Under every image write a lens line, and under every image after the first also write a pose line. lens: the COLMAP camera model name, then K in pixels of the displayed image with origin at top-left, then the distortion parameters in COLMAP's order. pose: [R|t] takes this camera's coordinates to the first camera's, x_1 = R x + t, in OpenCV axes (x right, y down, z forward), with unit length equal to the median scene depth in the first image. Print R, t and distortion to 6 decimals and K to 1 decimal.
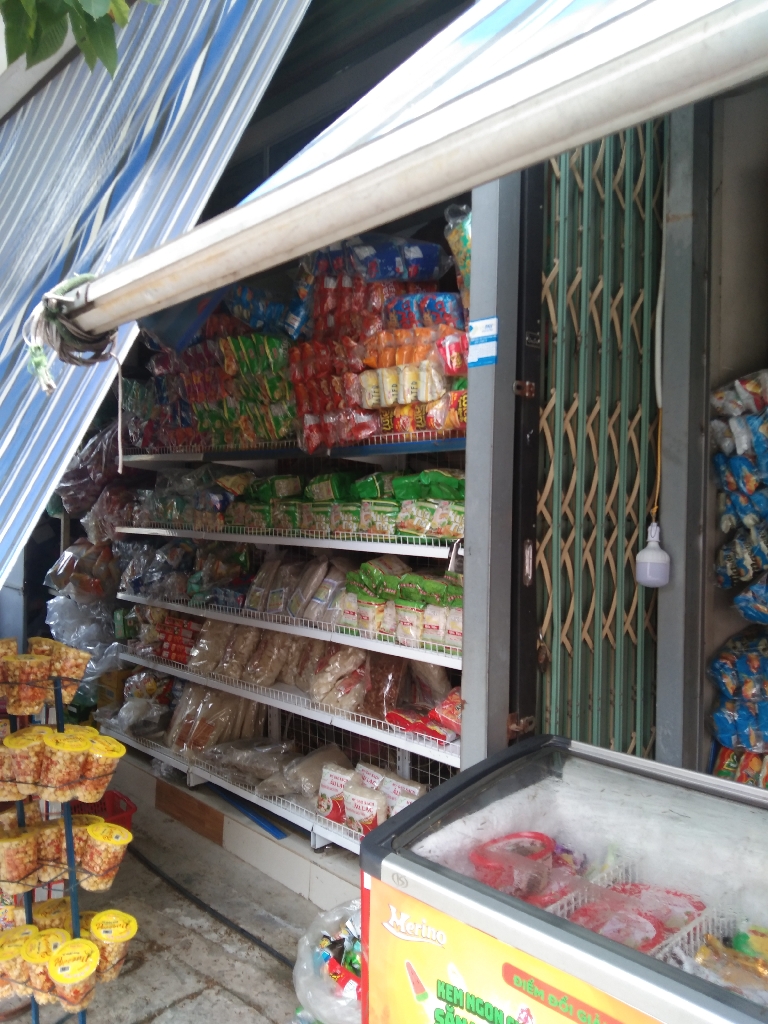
lens RADIAL K [[798.2, 0, 409.3], [0, 798.2, 514.5], [0, 0, 1]] dist [0.040592, -0.078689]
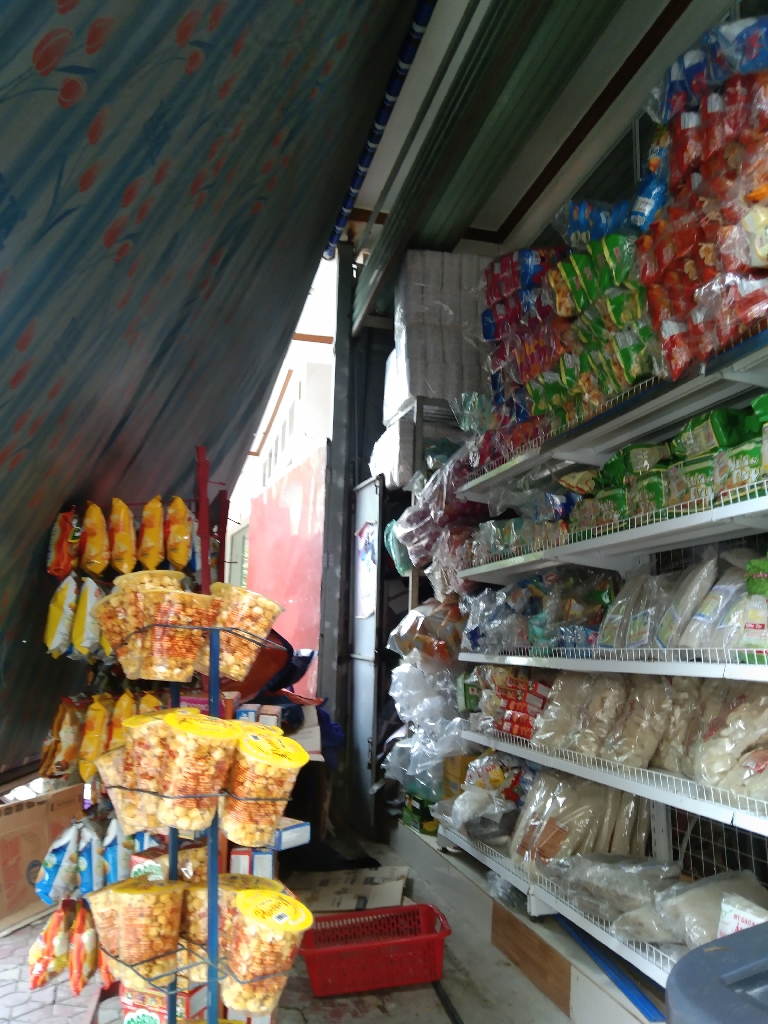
lens RADIAL K [[838.4, 0, 384.0], [0, 838.4, 512.0], [0, 0, 1]] dist [0.103814, -0.232174]
pose [[0.863148, -0.073434, -0.499582, 0.006038], [-0.011954, 0.986120, -0.165604, 0.128370], [0.504809, 0.148913, 0.850290, 0.286688]]
